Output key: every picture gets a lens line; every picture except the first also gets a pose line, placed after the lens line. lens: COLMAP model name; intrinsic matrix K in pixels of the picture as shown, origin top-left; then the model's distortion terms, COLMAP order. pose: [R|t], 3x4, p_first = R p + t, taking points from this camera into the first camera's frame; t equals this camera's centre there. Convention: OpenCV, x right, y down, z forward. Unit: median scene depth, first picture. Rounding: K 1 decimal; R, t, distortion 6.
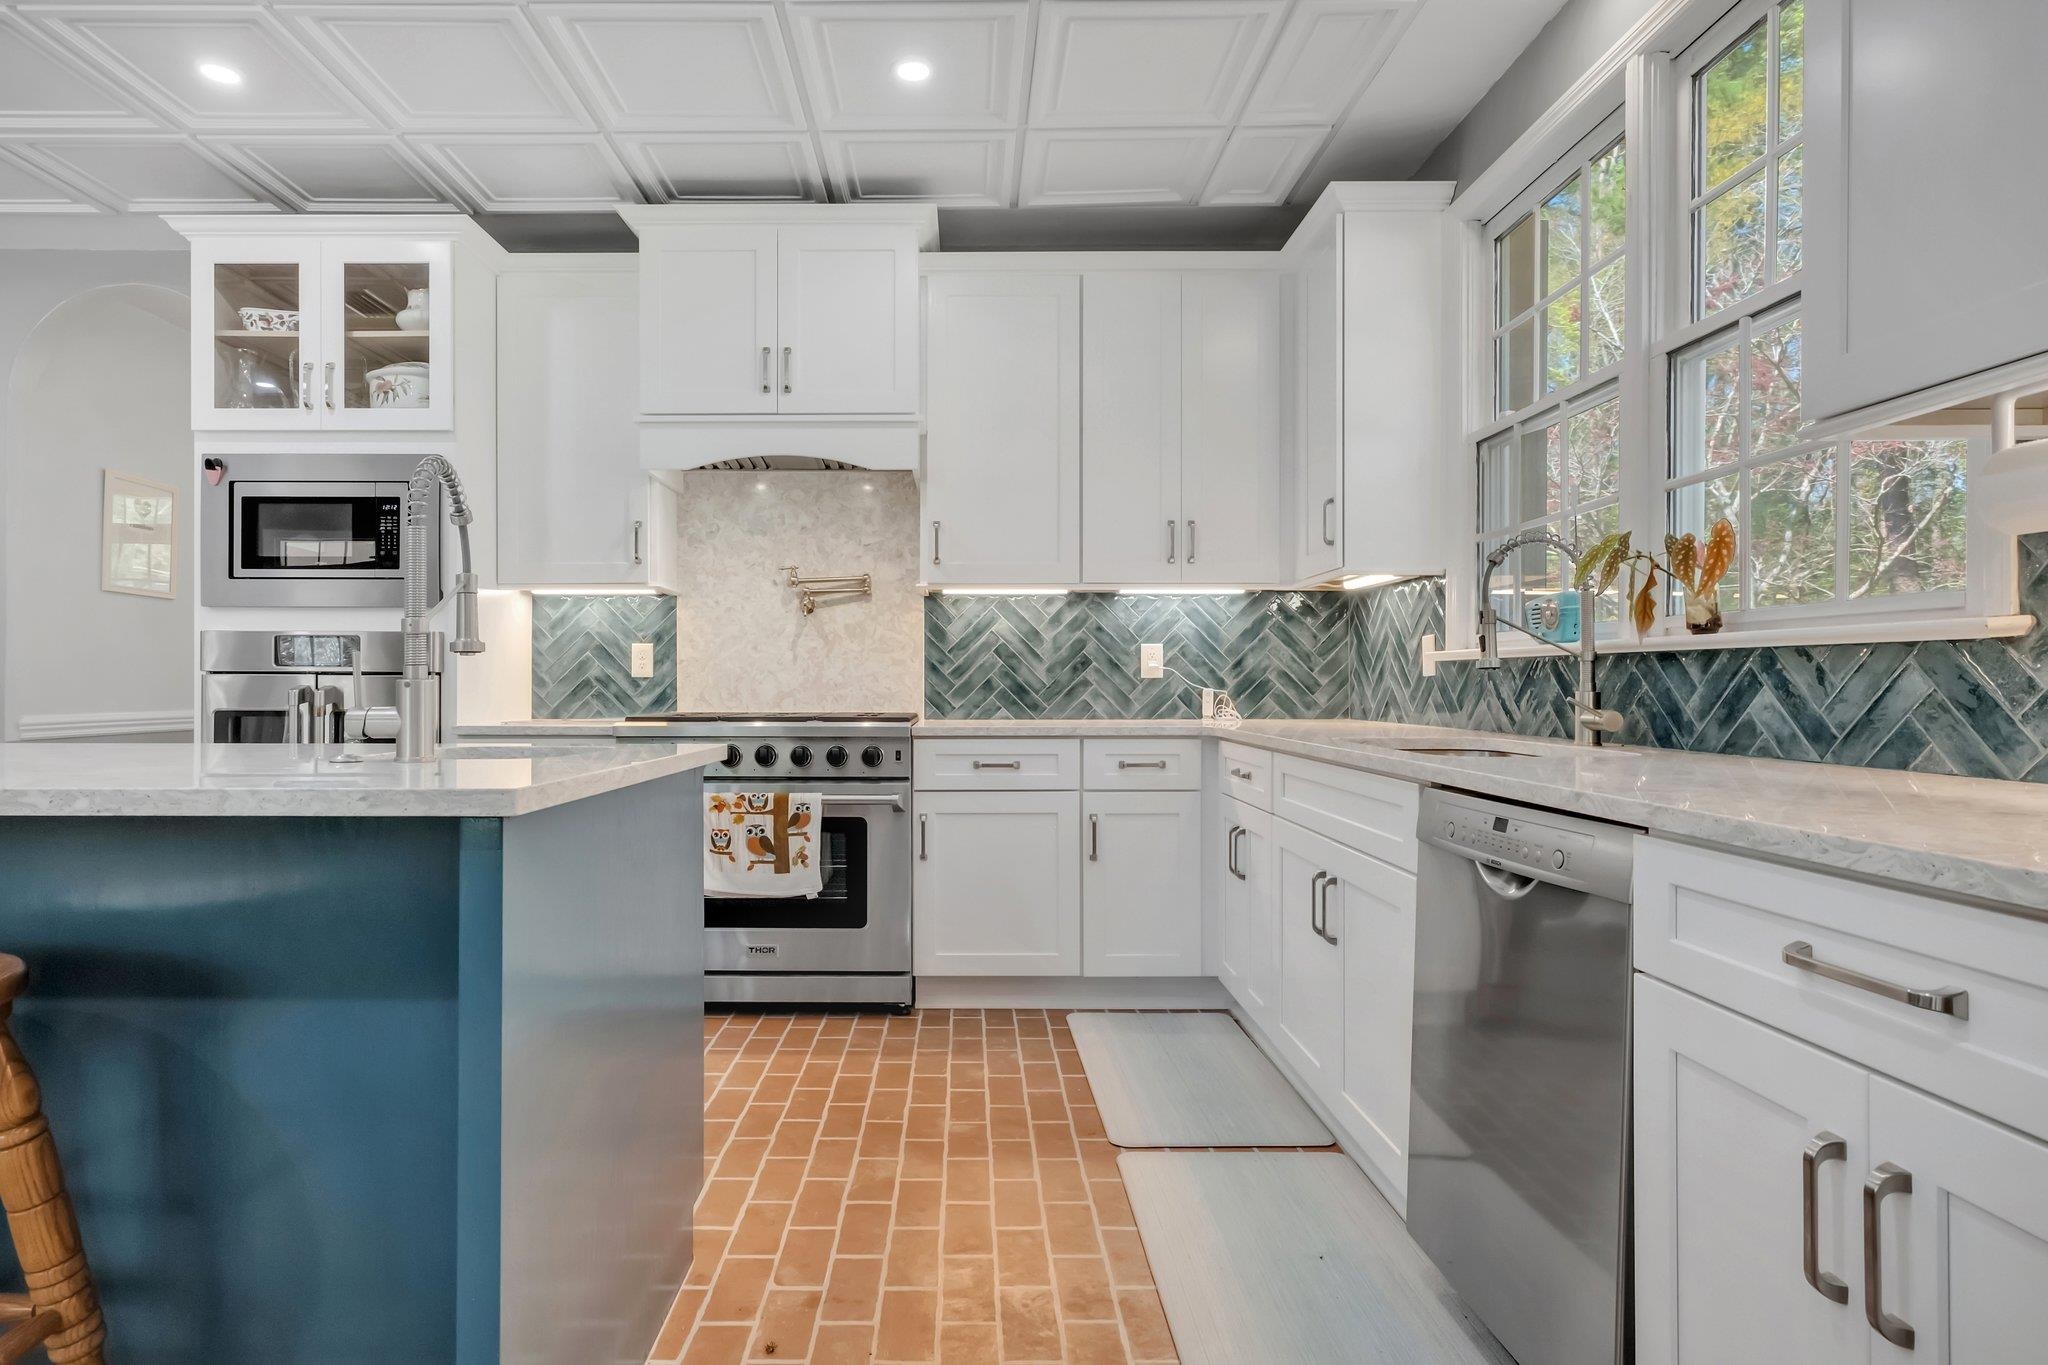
lens RADIAL K [[1099.1, 0, 961.2], [0, 1099.1, 690.1], [0, 0, 1]] dist [0.006239, 0.001578]
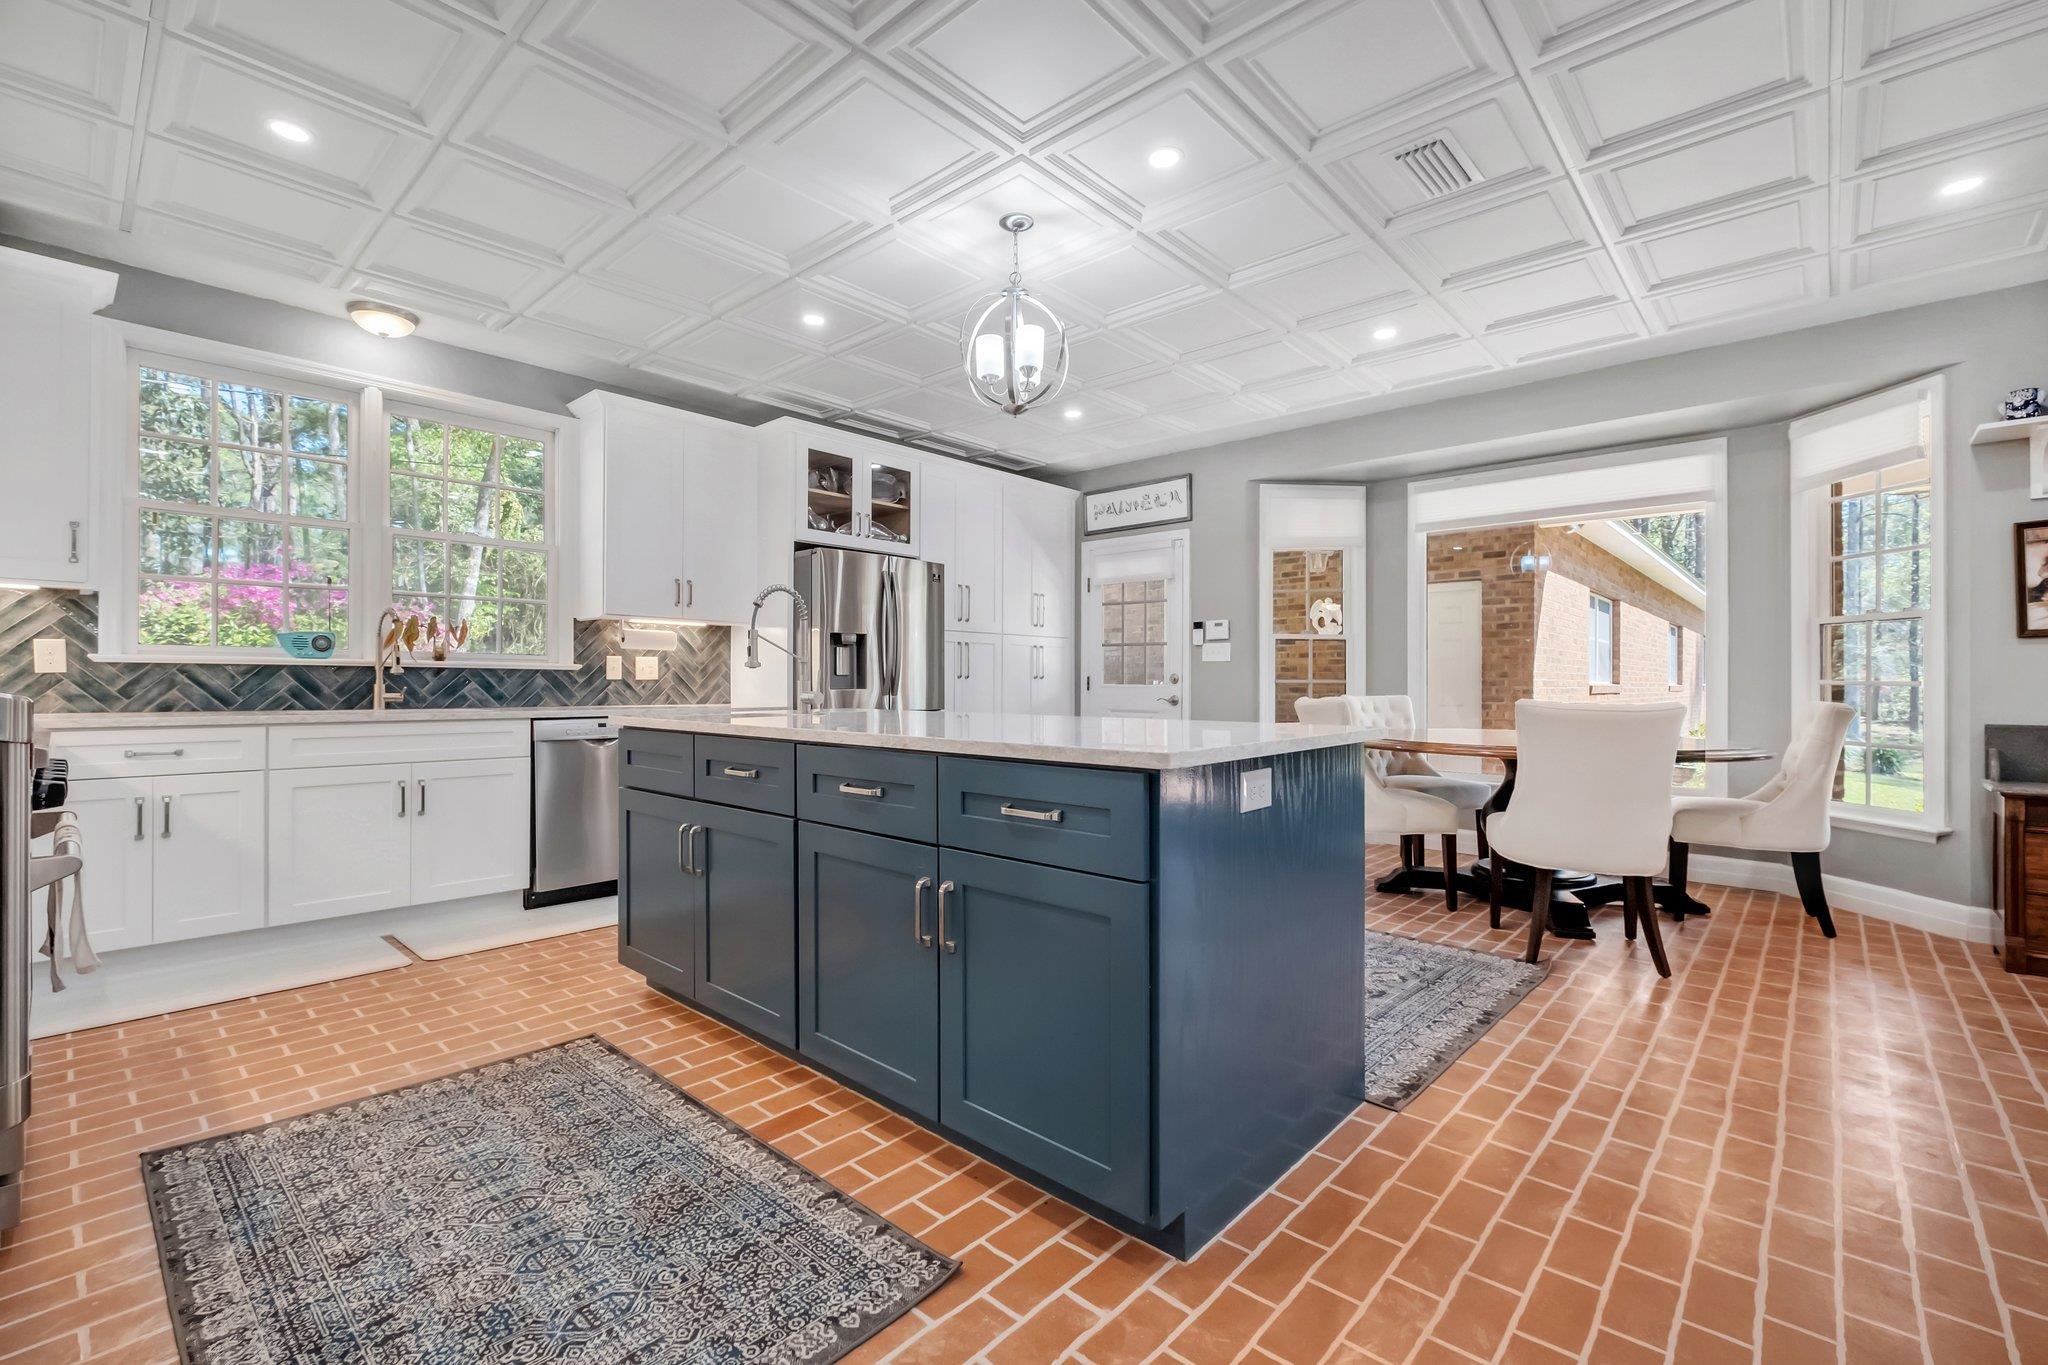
lens RADIAL K [[888.5, 0, 1014.6], [0, 888.5, 677.8], [0, 0, 1]] dist [-0.007774, 0.000539]
pose [[-0.742524, 0.001817, 0.669817, -0.858658], [-0.000227, 0.999996, -0.002964, -0.003731], [-0.669820, -0.002353, -0.742520, 0.844867]]
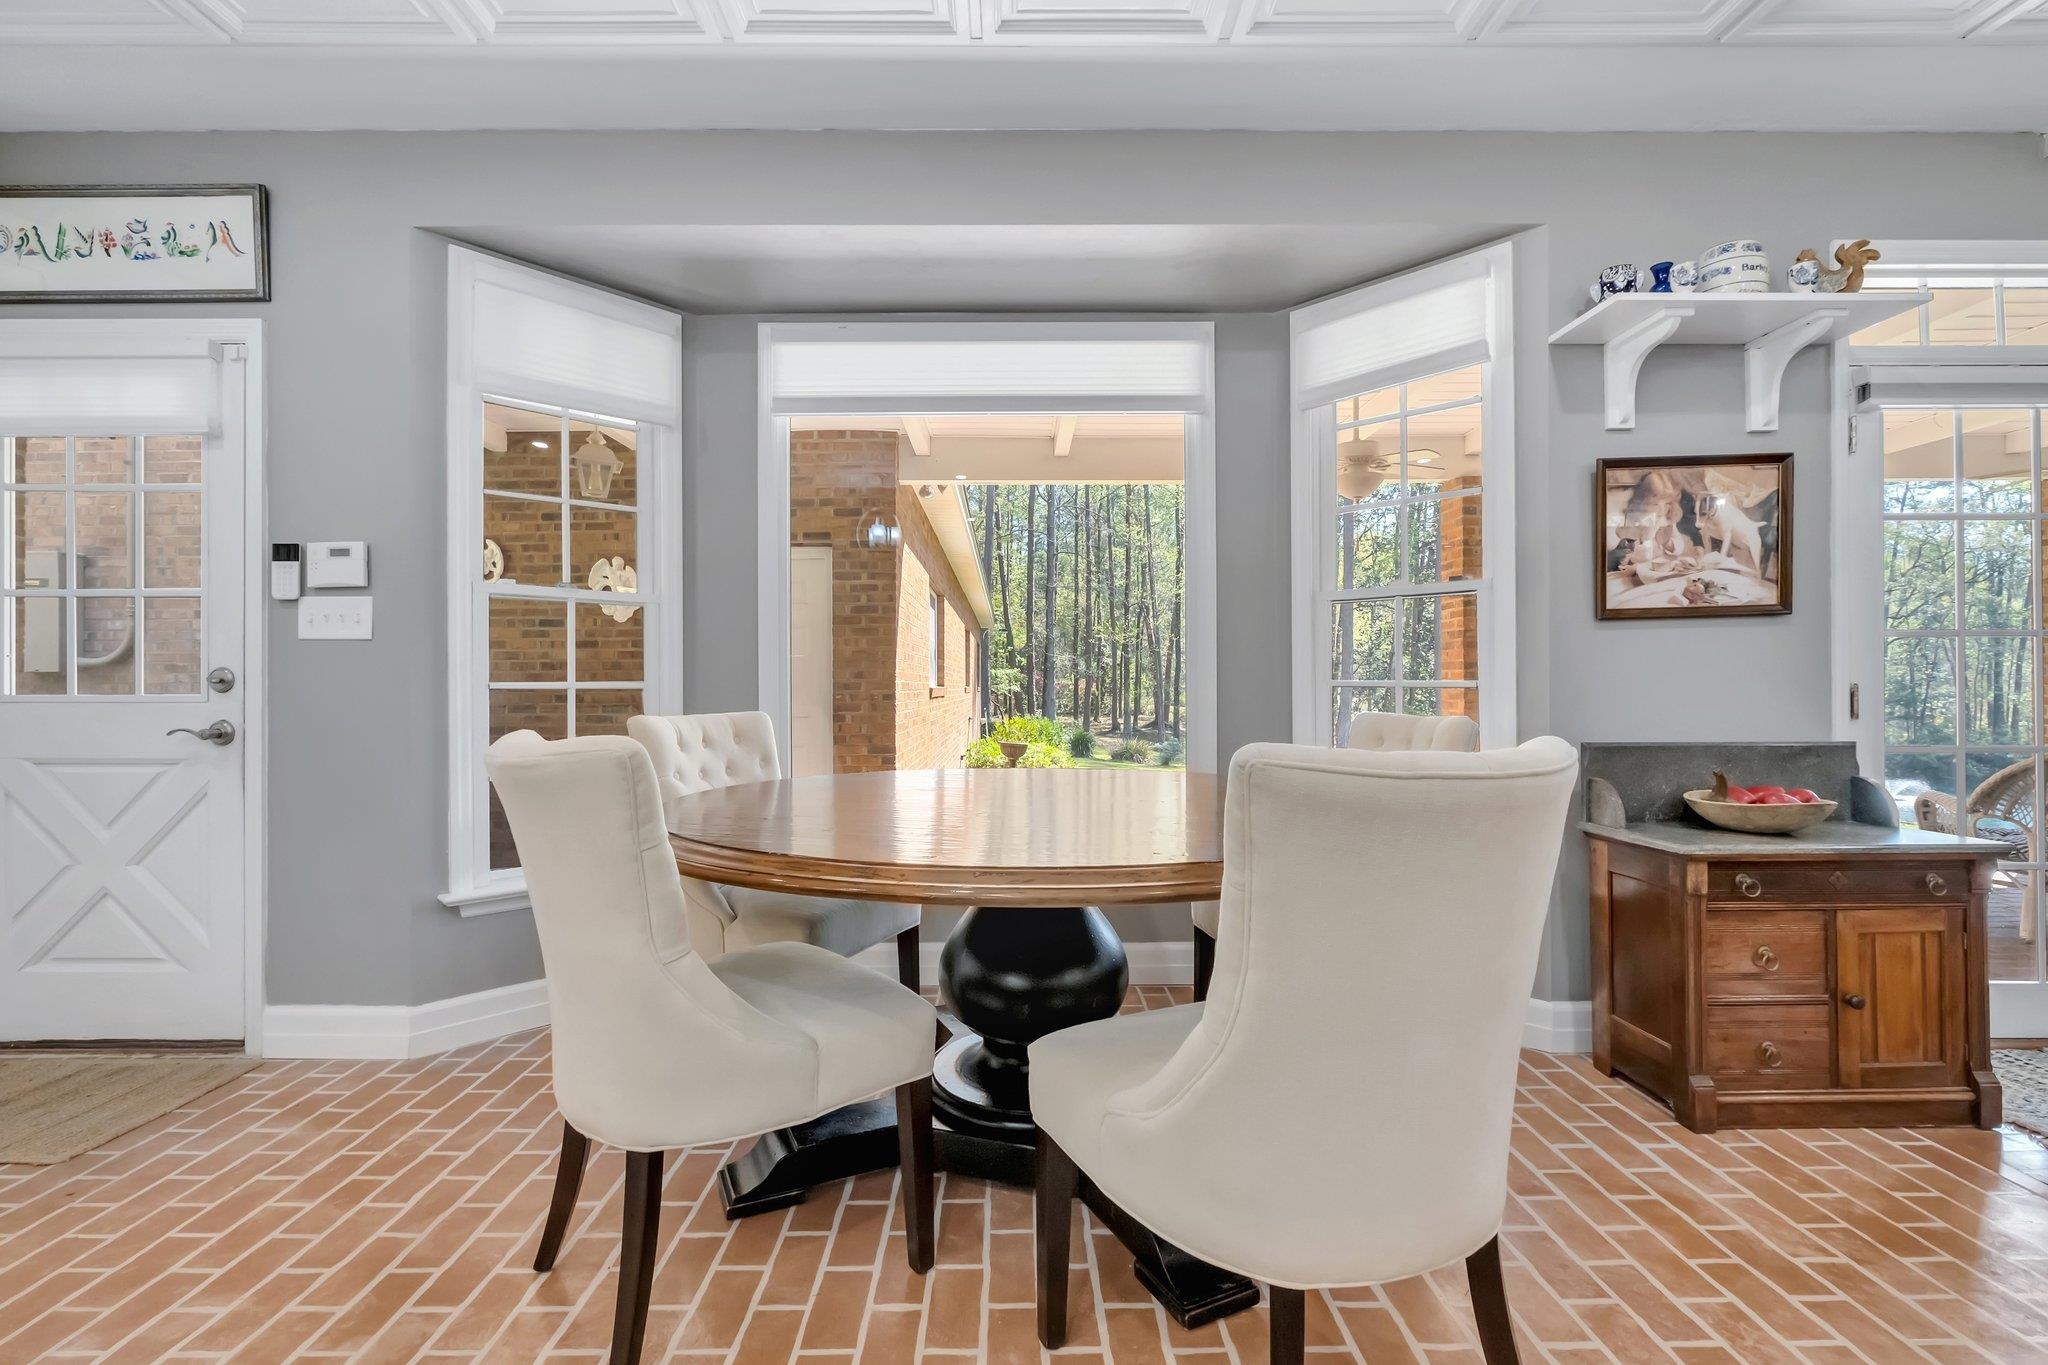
lens RADIAL K [[888.5, 0, 1014.5], [0, 888.5, 684.8], [0, 0, 1]] dist [-0.007774, 0.000539]
pose [[-0.999859, 0.003585, -0.016389, -0.587730], [0.003536, 0.999989, 0.003038, -0.003355], [0.016399, 0.002979, -0.999861, 0.154815]]
